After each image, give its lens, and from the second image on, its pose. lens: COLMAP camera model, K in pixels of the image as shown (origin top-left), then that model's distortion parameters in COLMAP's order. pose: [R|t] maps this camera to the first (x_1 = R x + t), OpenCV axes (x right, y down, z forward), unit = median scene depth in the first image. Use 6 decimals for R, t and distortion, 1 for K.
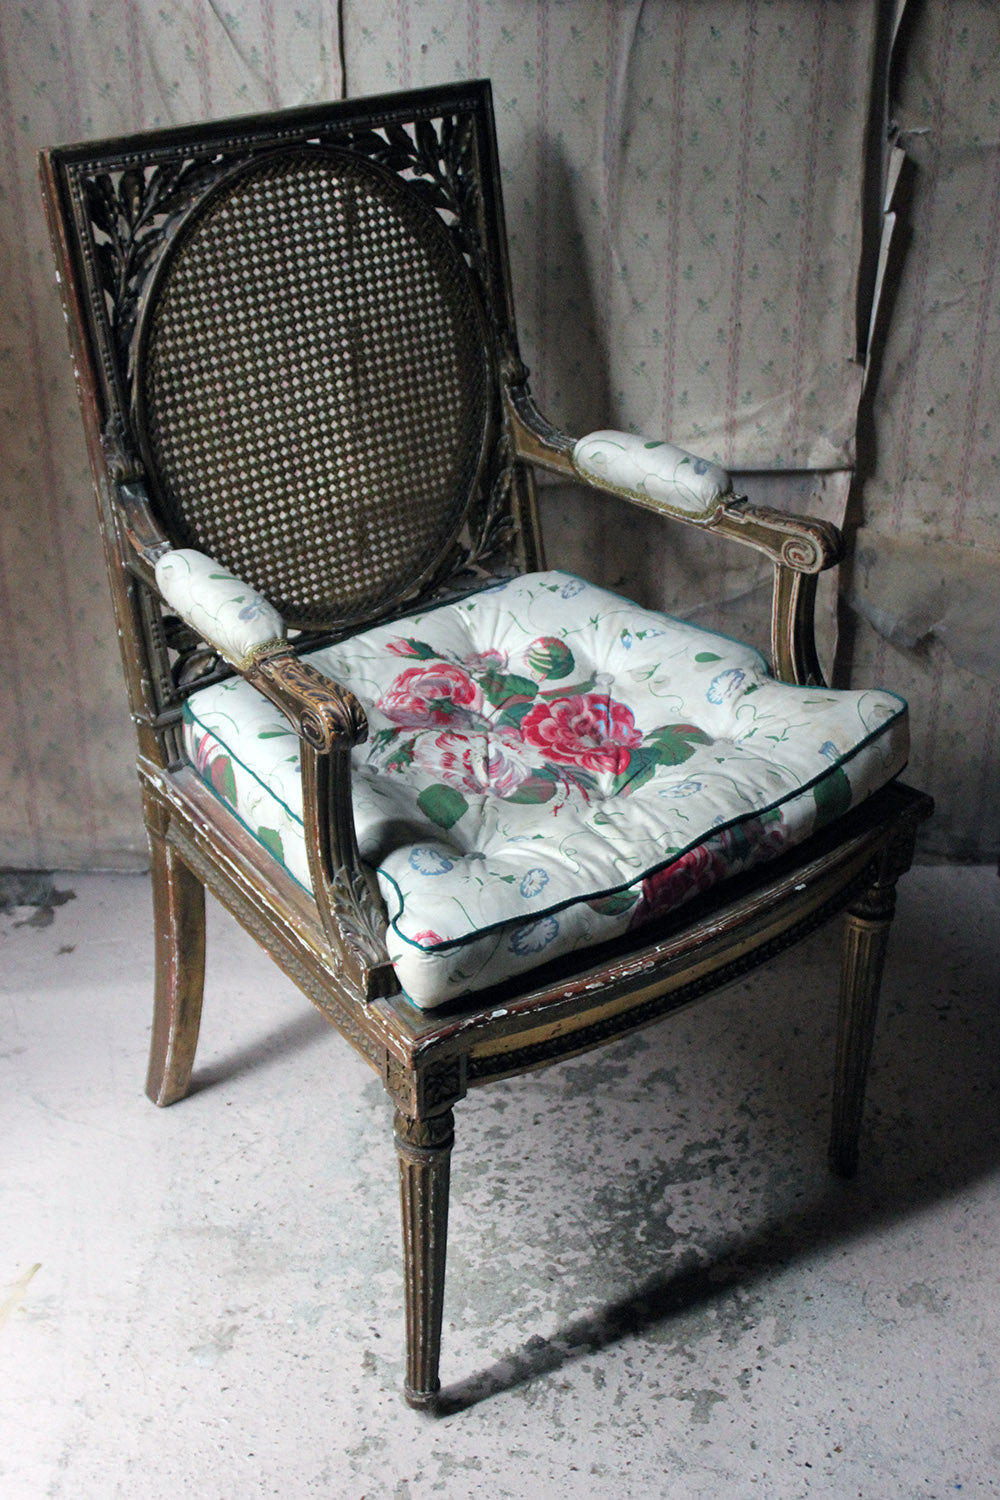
lens RADIAL K [[2020.9, 0, 480.9], [0, 2020.9, 769.9], [0, 0, 1]] dist [-0.046860, 0.000000]
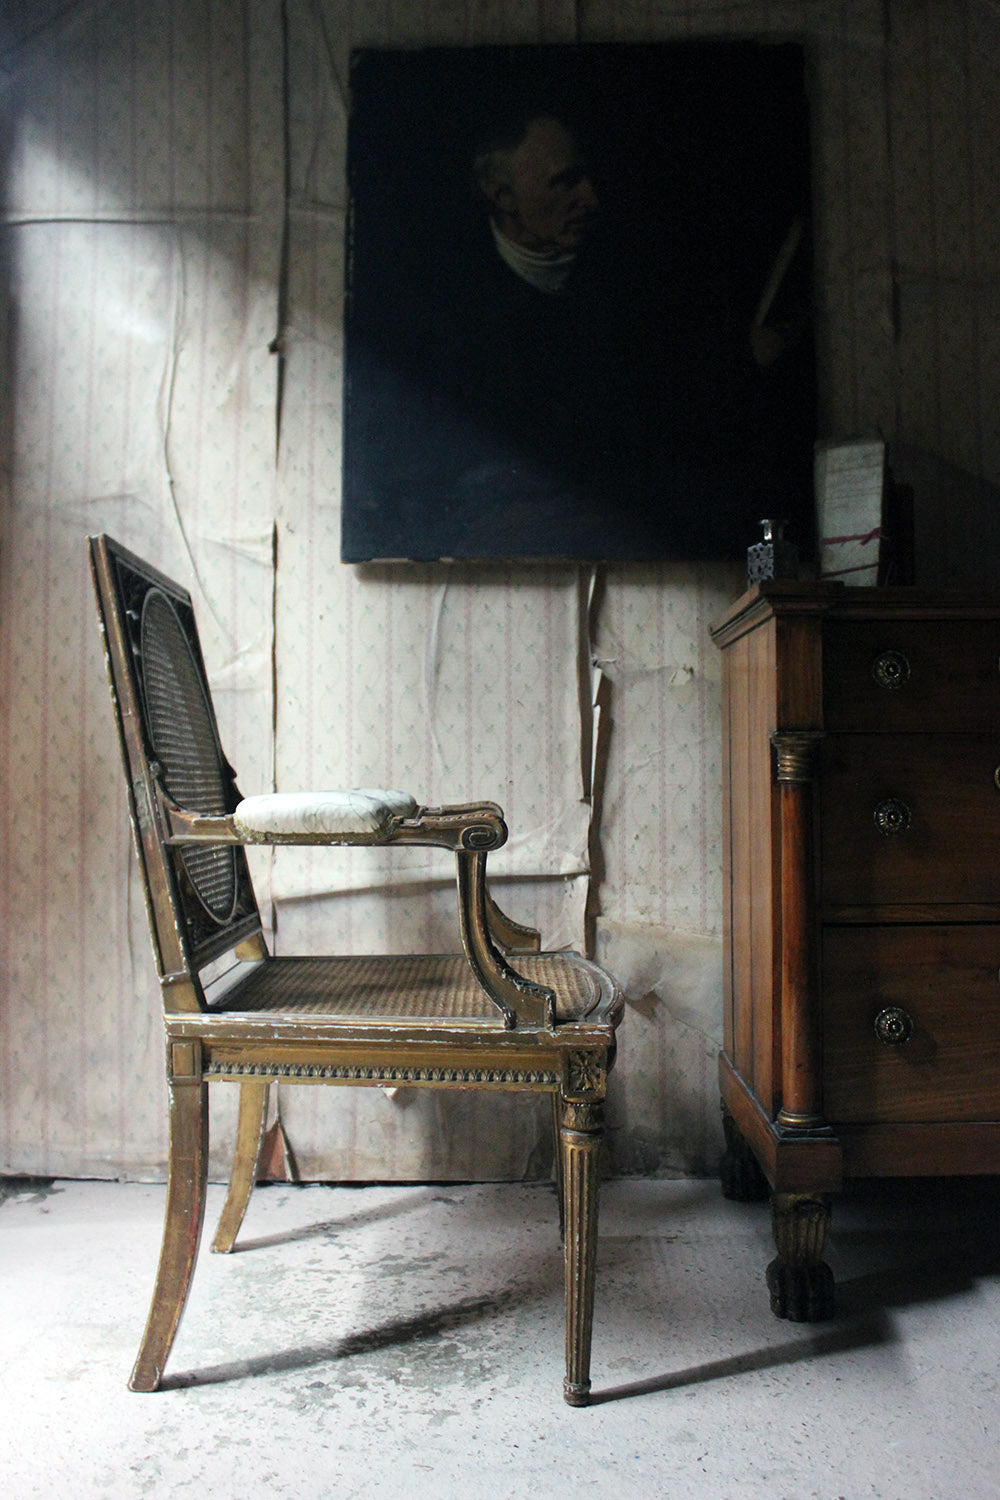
lens RADIAL K [[1339.9, 0, 495.1], [0, 1339.9, 745.4], [0, 0, 1]] dist [-0.152980, 0.131202]
pose [[0.999856, 0.001294, -0.016892, 0.145284], [-0.010329, 0.836889, -0.547276, 0.374876], [0.013429, 0.547372, 0.836782, 0.093294]]
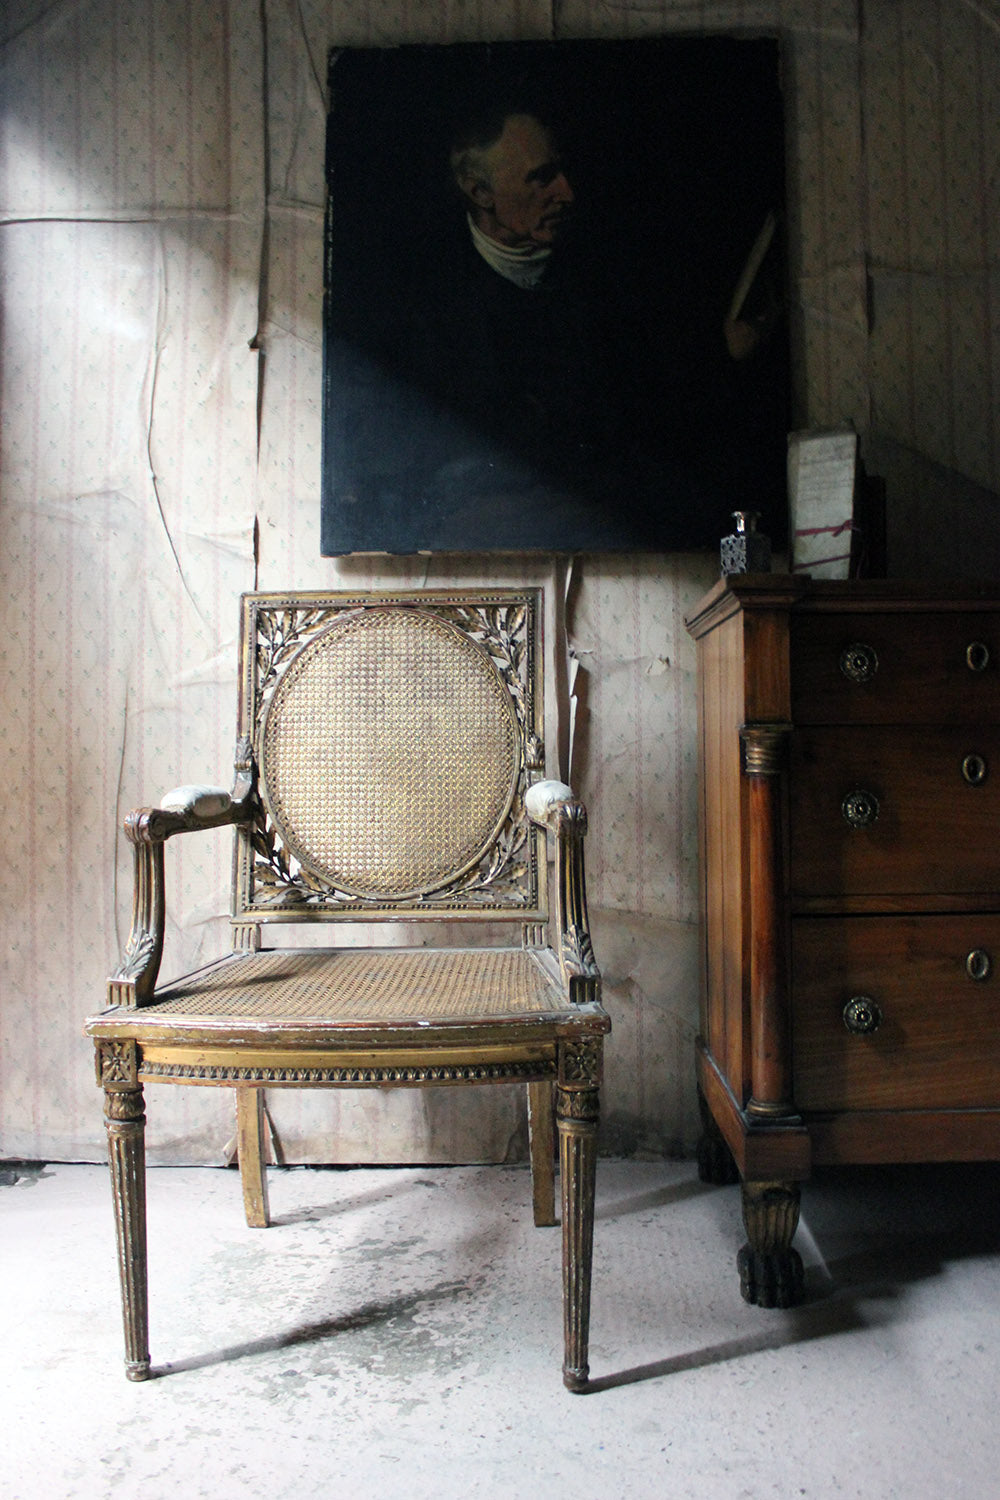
lens RADIAL K [[1297.3, 0, 495.9], [0, 1297.3, 741.6], [0, 0, 1]] dist [-0.159536, 0.137613]
pose [[0.999800, -0.003711, -0.019634, 0.167537], [-0.007392, 0.844203, -0.535973, 0.354174], [0.018564, 0.536011, 0.844007, 0.106195]]
